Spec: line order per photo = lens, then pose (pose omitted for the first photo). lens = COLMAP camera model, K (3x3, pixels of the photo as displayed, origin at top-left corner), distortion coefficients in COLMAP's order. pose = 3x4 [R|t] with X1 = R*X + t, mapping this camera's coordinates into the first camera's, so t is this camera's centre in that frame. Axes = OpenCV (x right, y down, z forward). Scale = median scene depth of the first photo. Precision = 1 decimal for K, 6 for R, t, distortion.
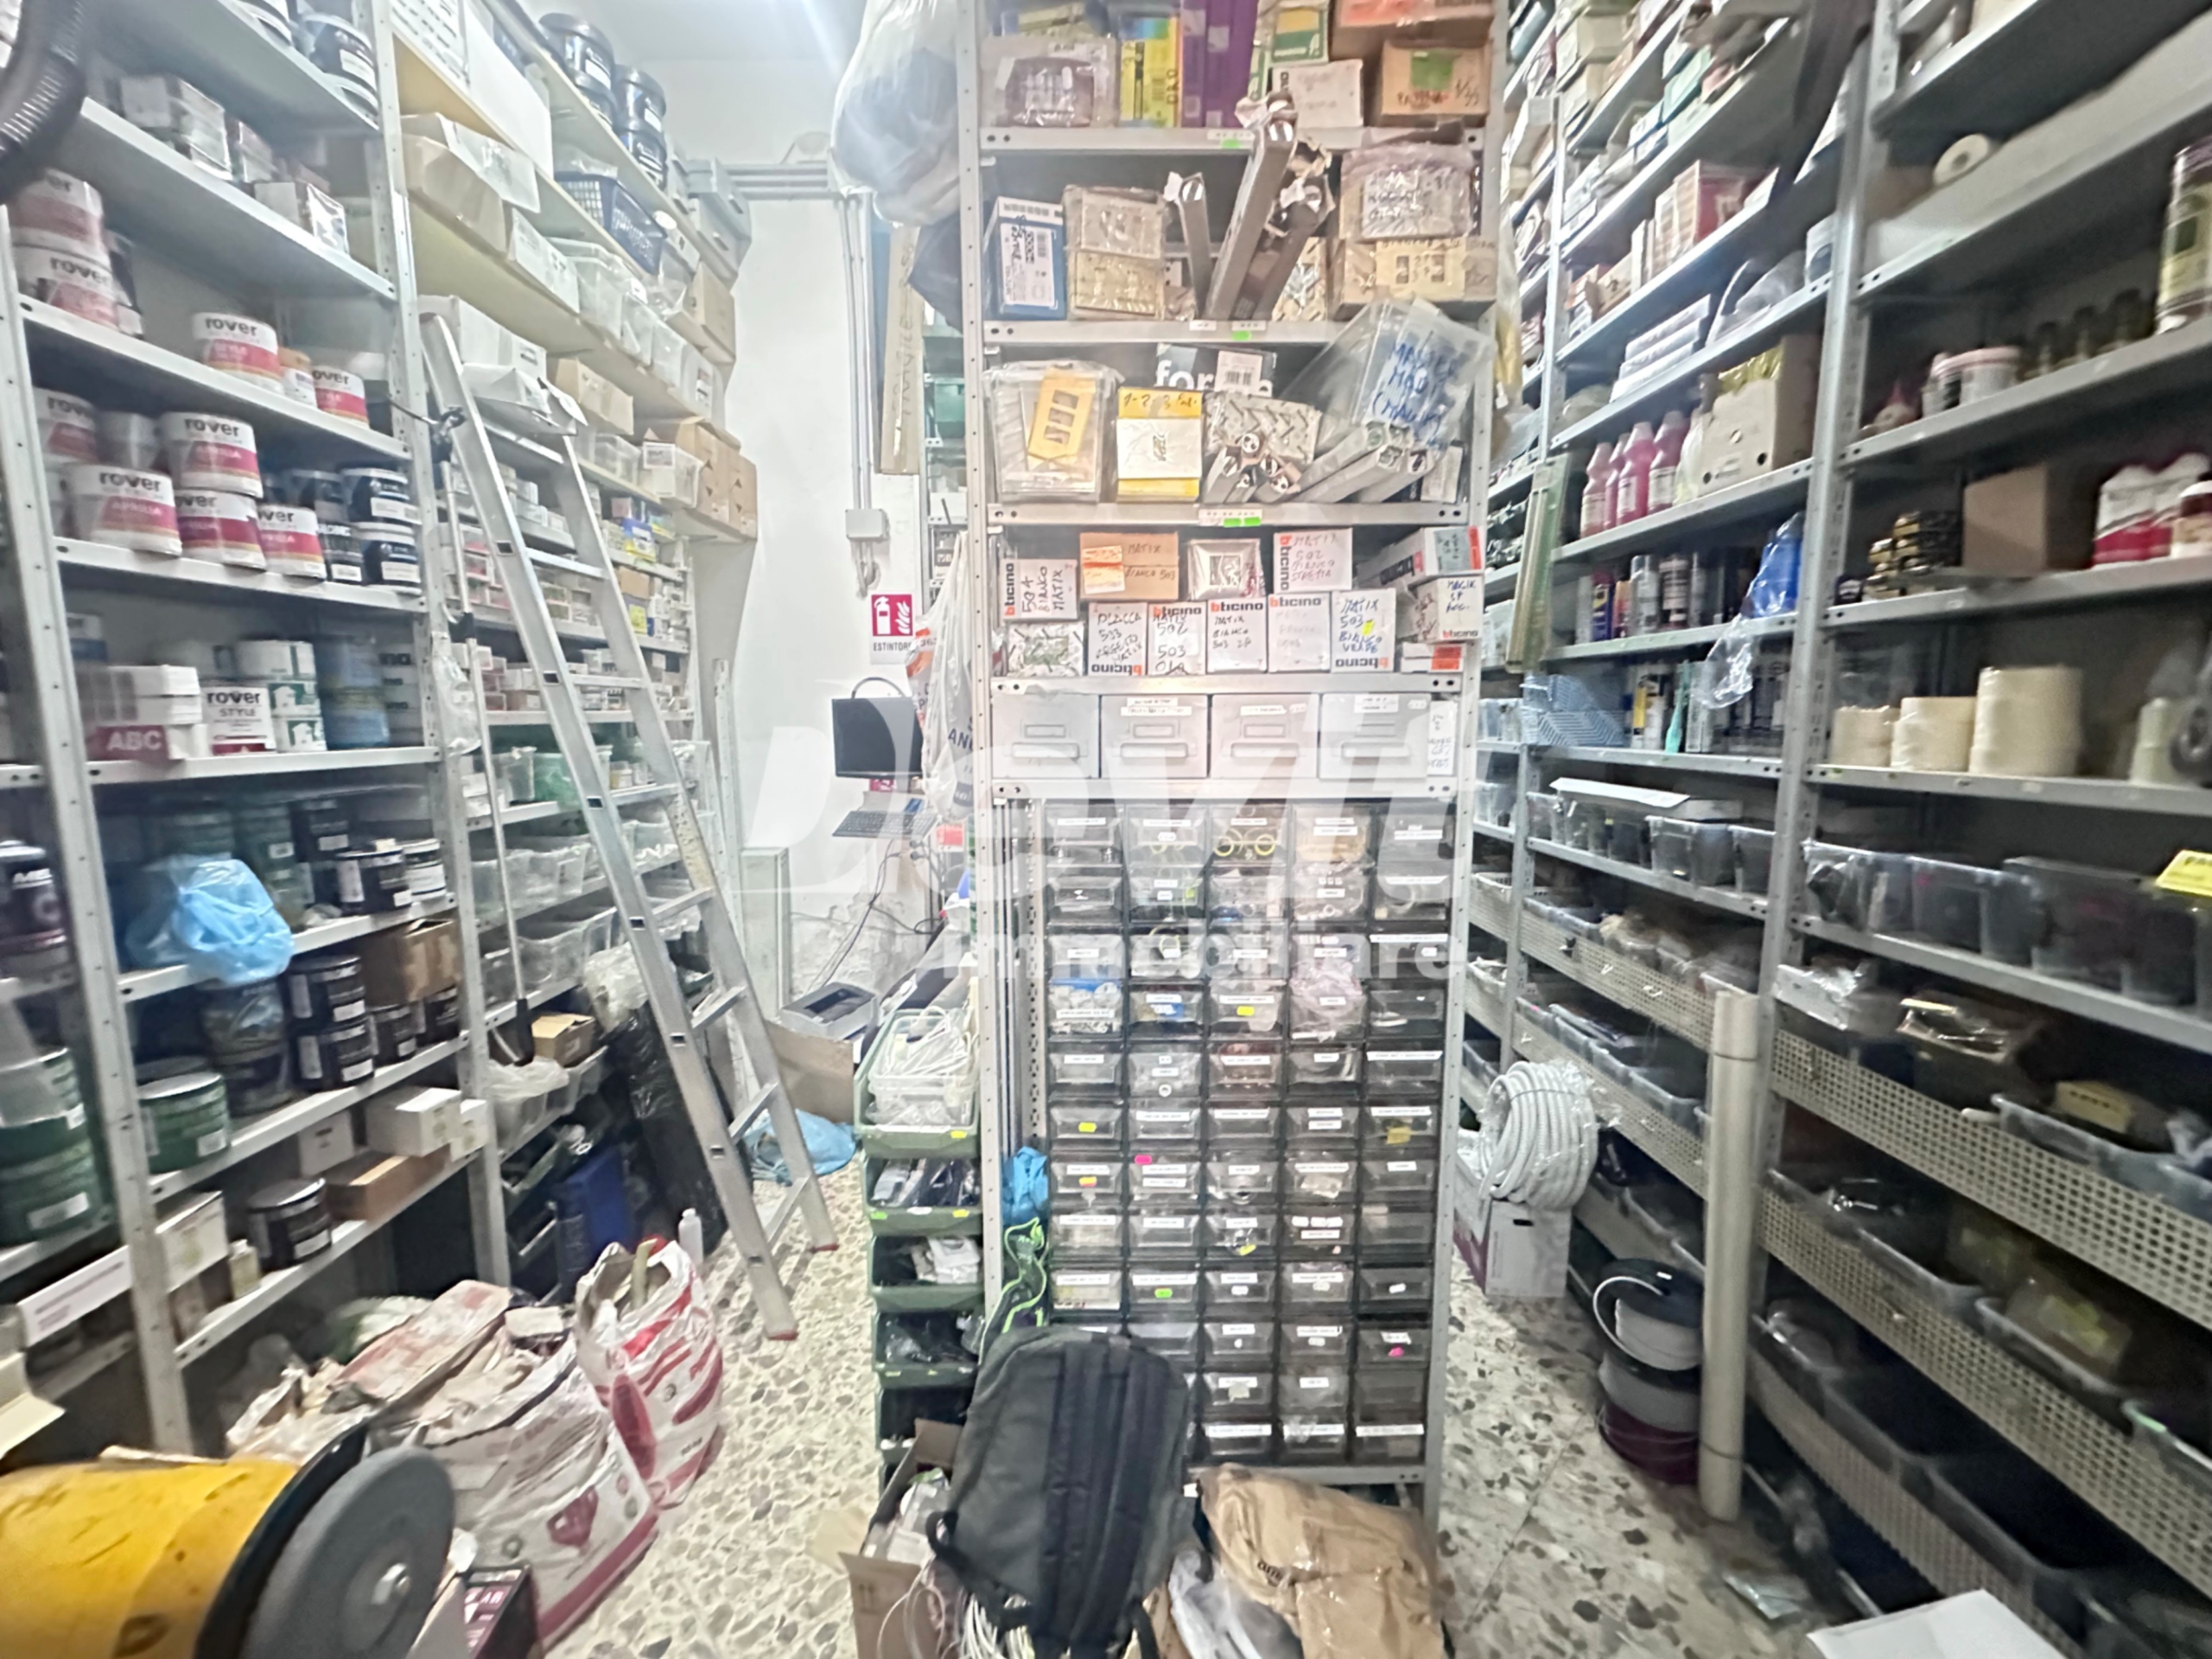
lens RADIAL K [[889.0, 0, 1111.0], [0, 889.0, 827.5], [0, 0, 1]] dist [-0.002563, 0.000691]
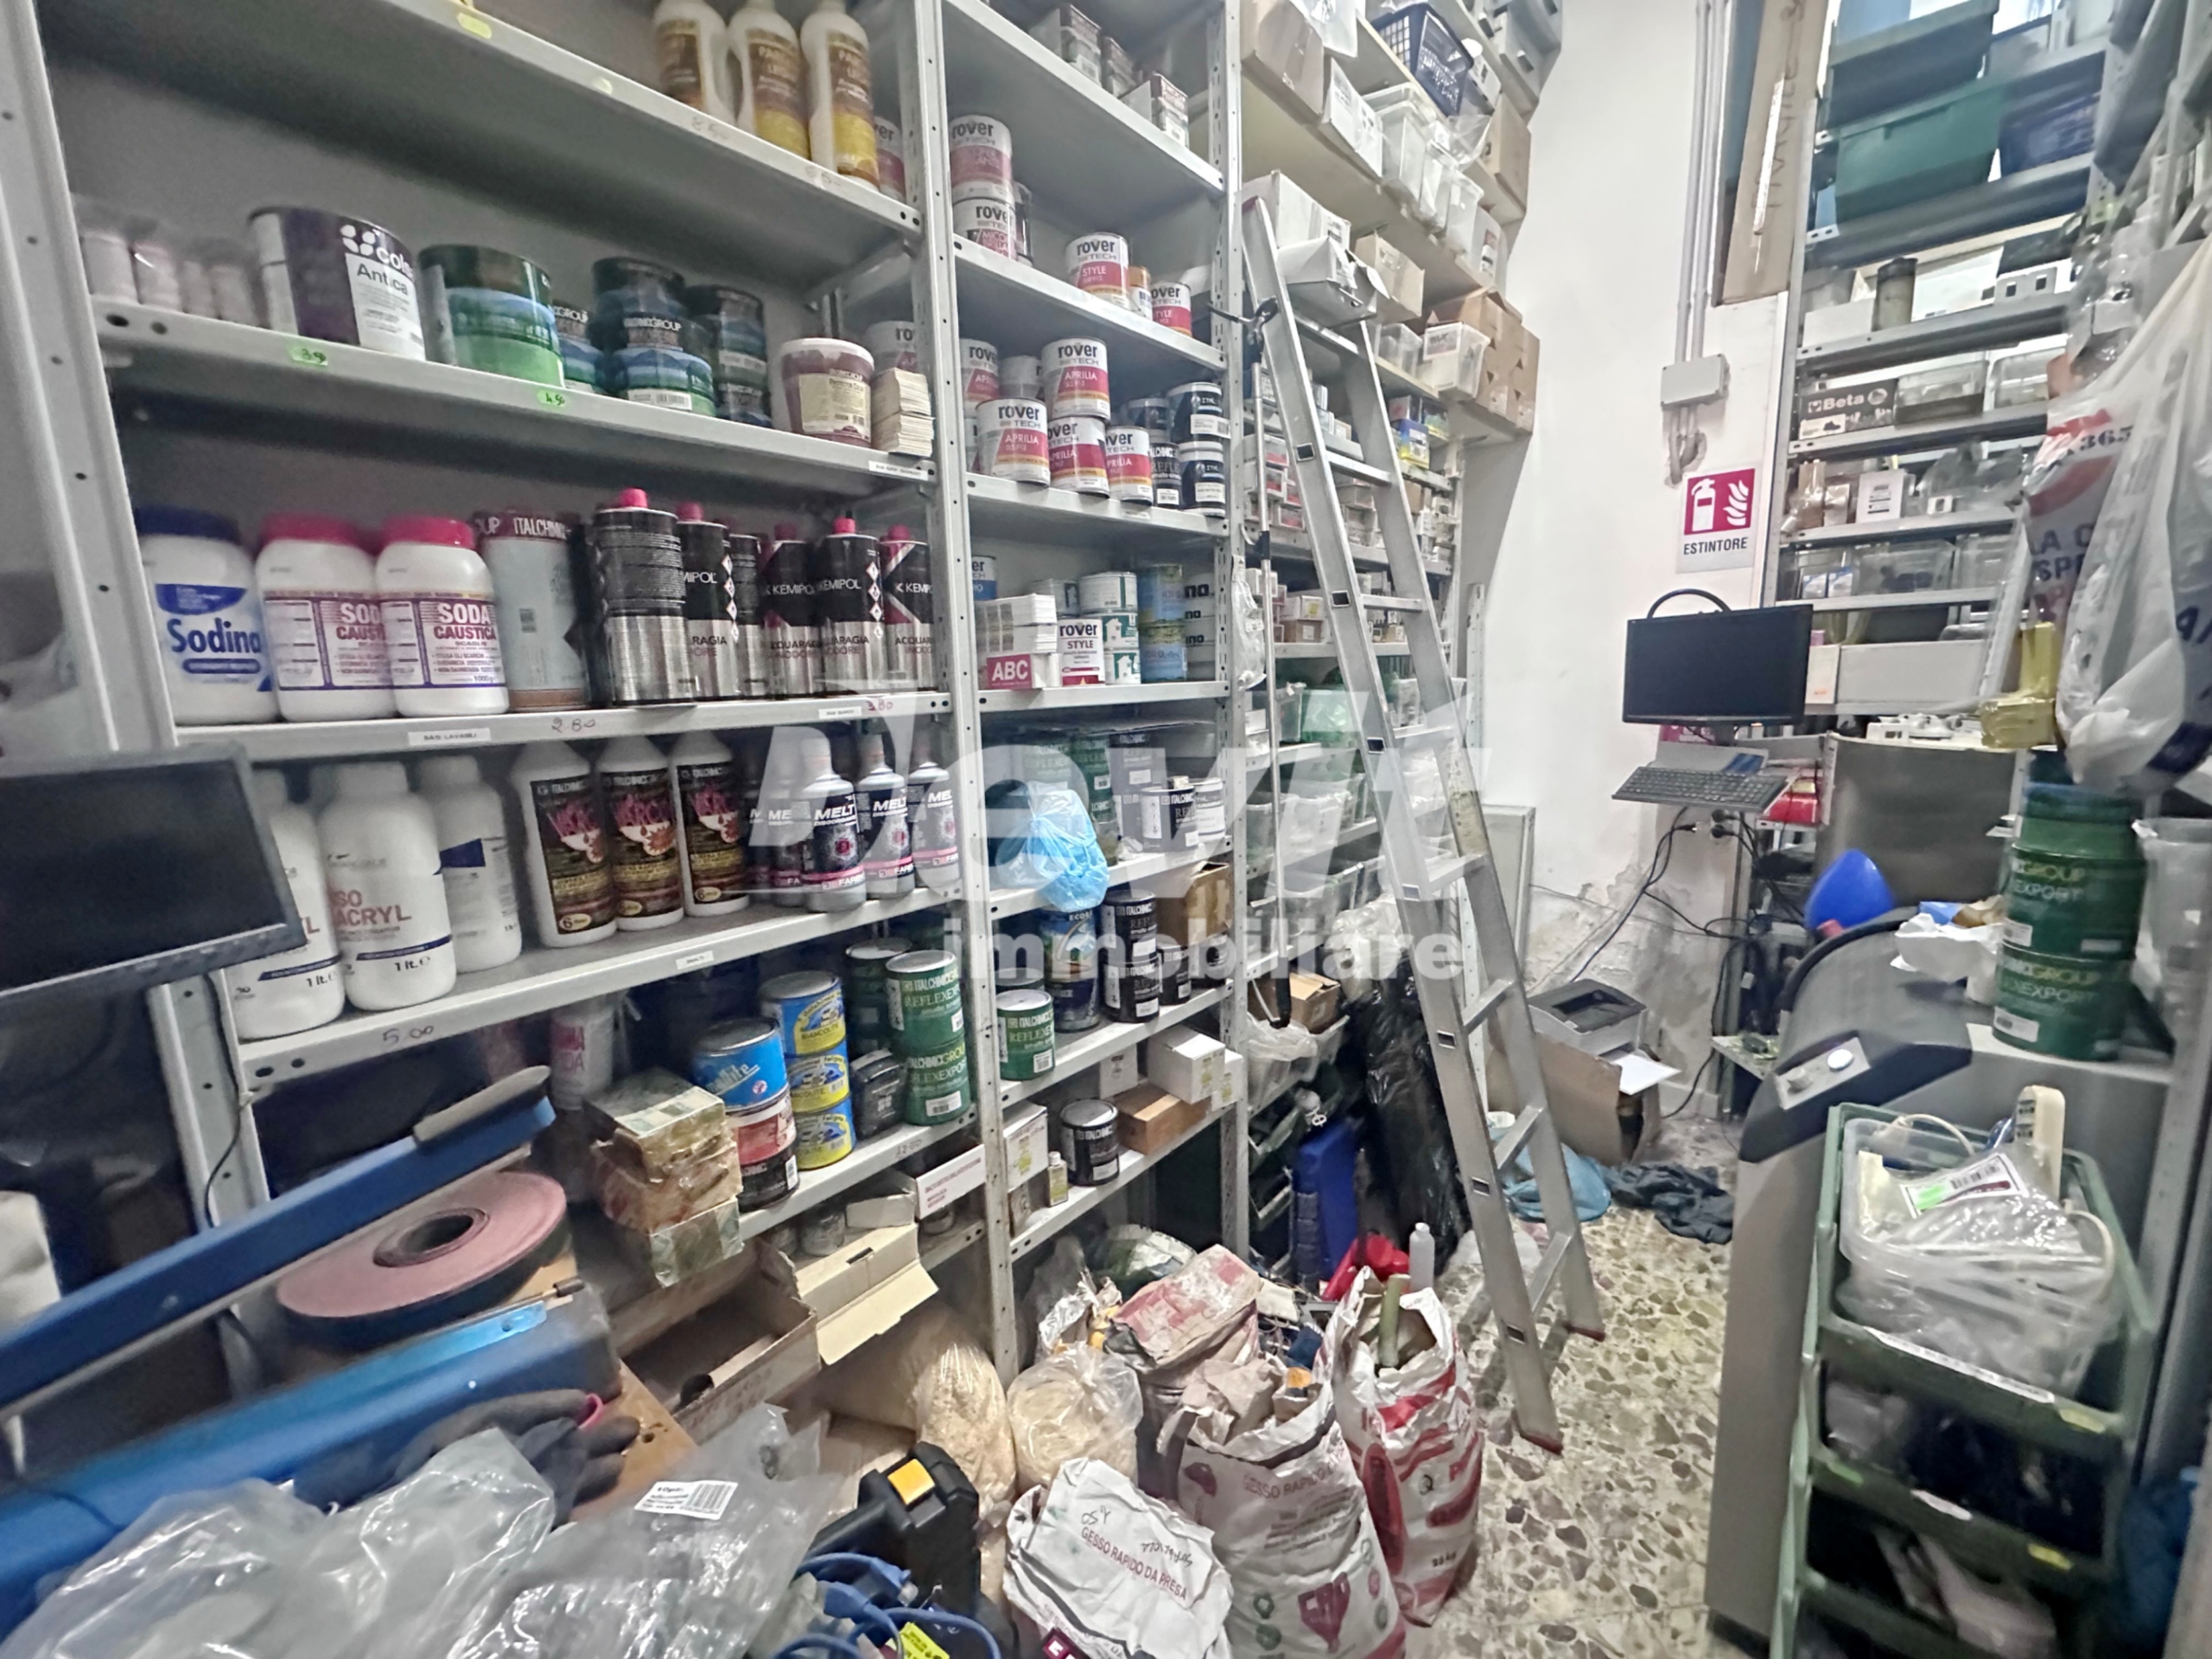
lens RADIAL K [[893.8, 0, 1101.6], [0, 893.8, 832.3], [0, 0, 1]] dist [-0.000447, -0.000721]
pose [[0.745460, 0.093136, -0.660012, -0.232734], [-0.053604, 0.995359, 0.079915, 0.000814], [0.664392, -0.024194, 0.746993, 0.212455]]
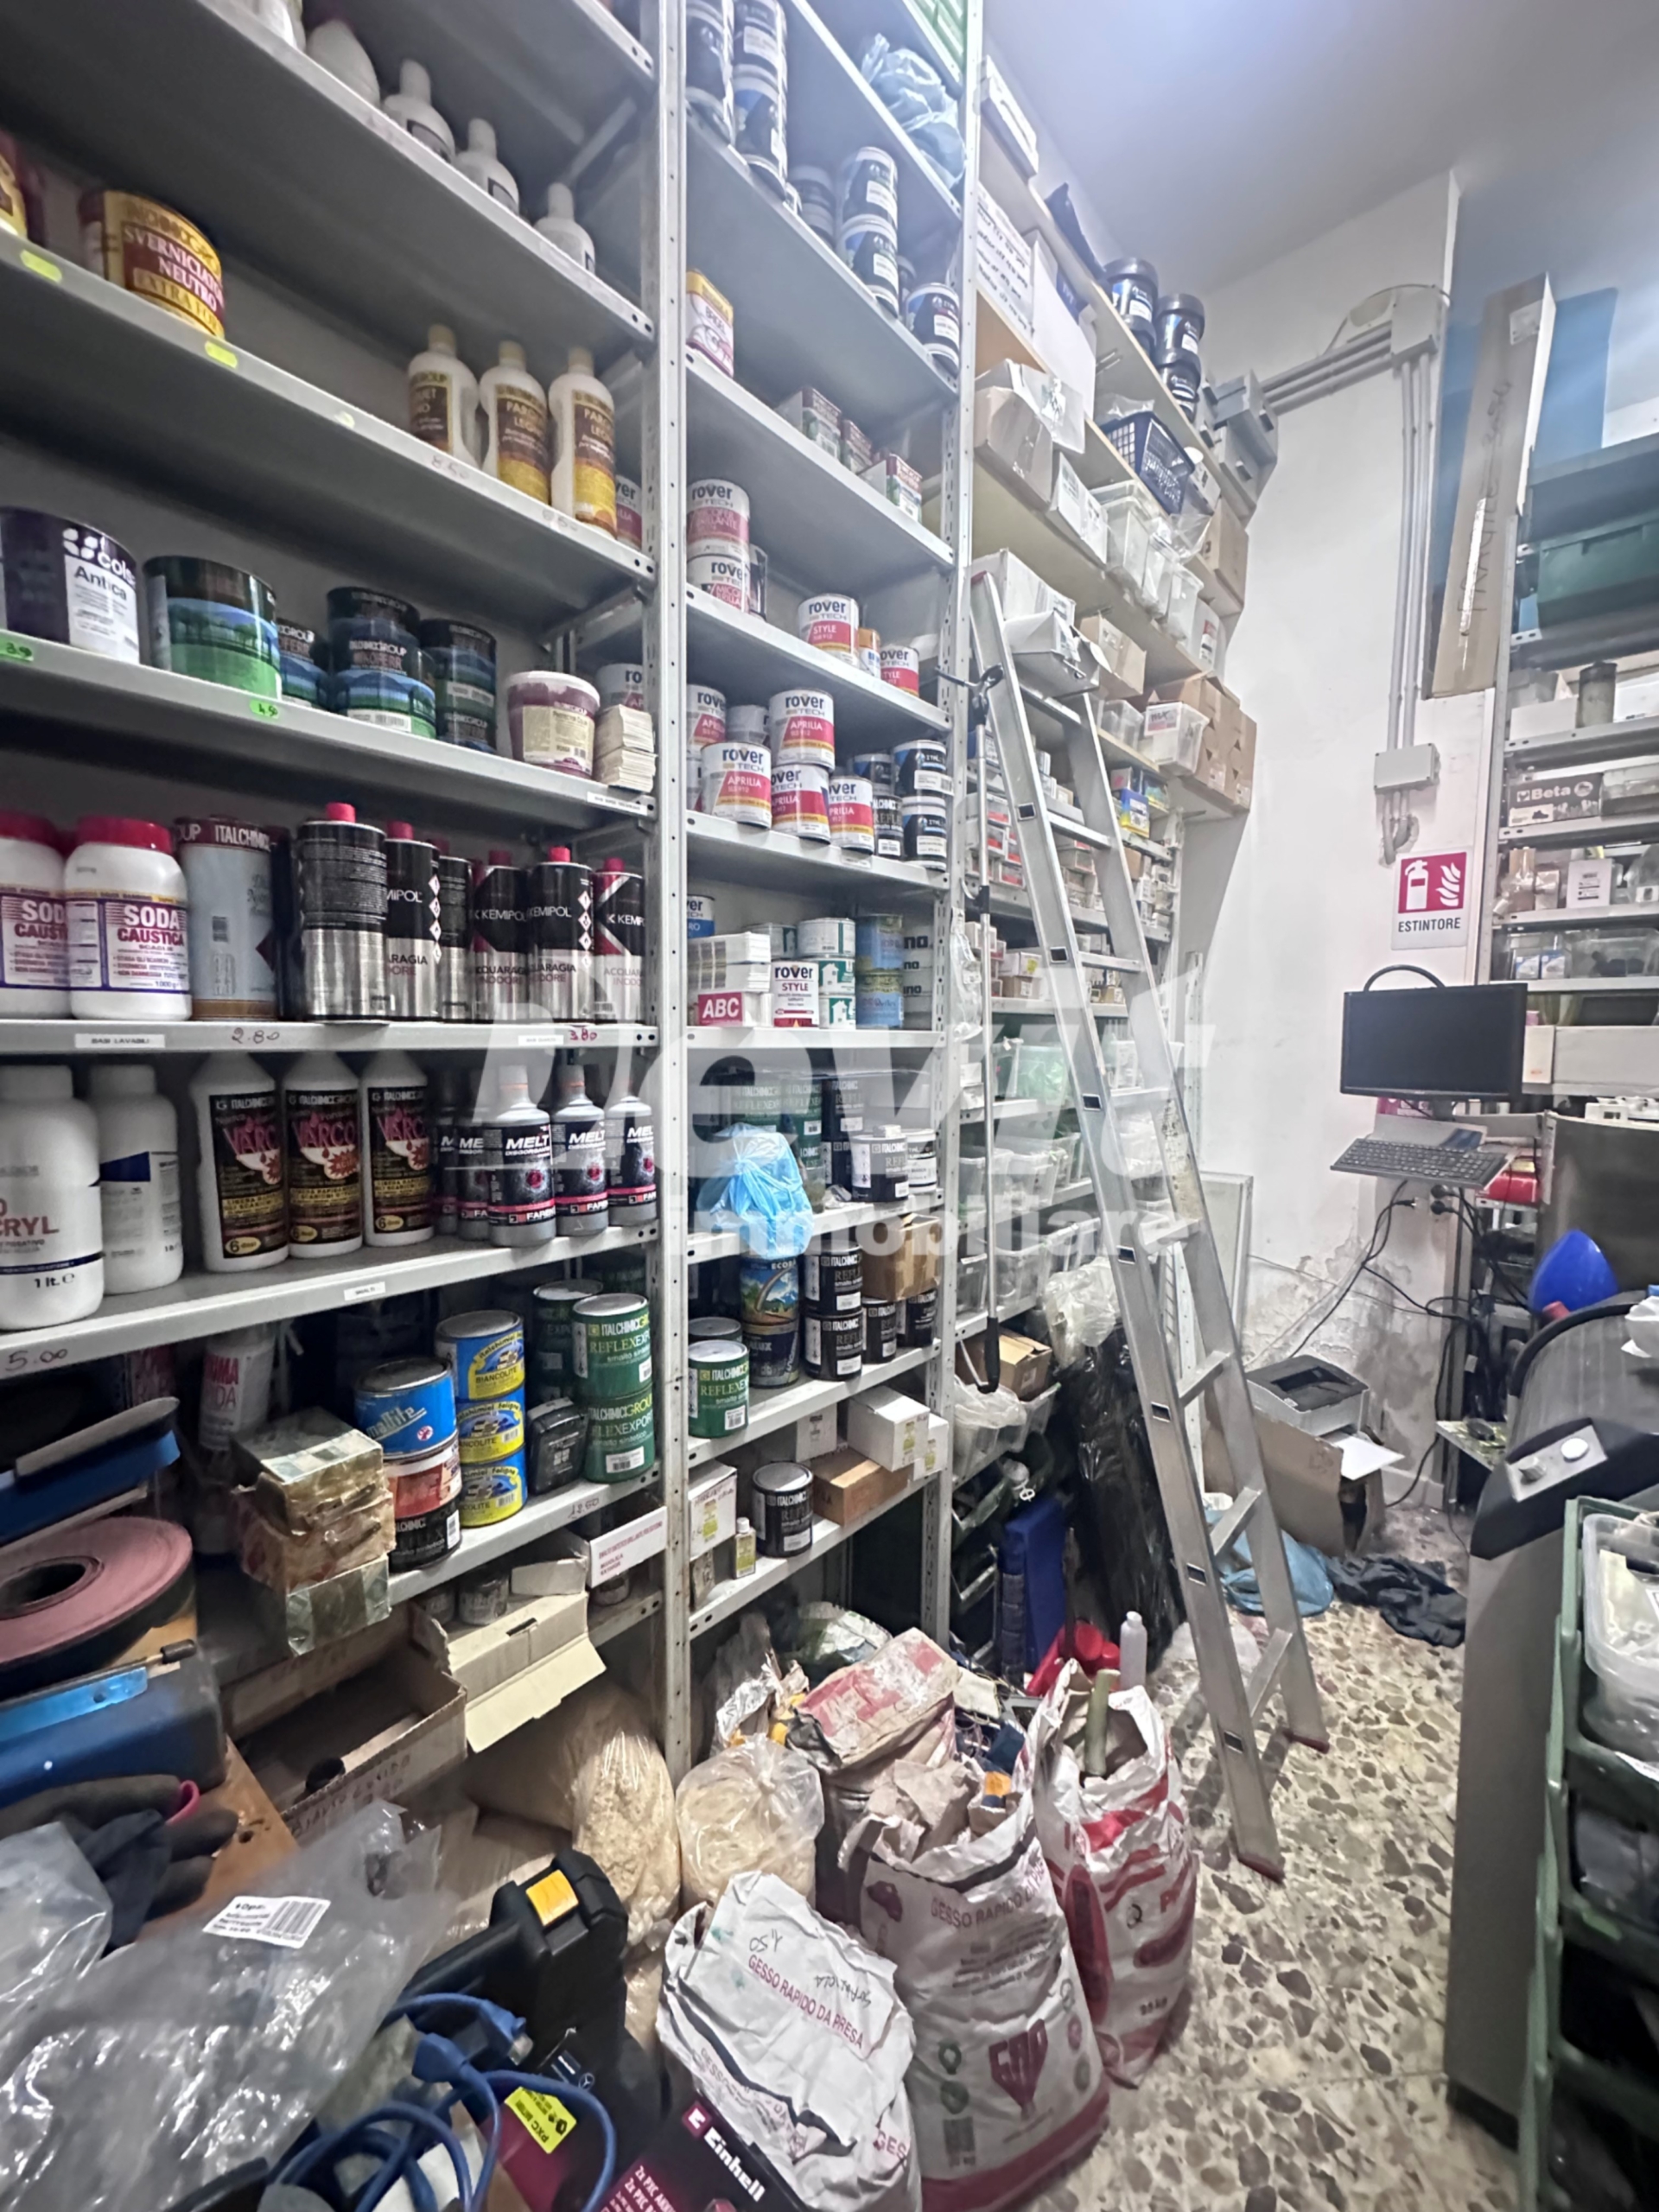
lens RADIAL K [[893.8, 0, 829.5], [0, 893.8, 1106.0], [0, 0, 1]] dist [-0.000447, -0.000721]
pose [[0.748341, 0.064228, -0.660197, -0.239067], [-0.095907, 0.995319, -0.011881, 0.010603], [0.656344, 0.072209, 0.750999, 0.237024]]
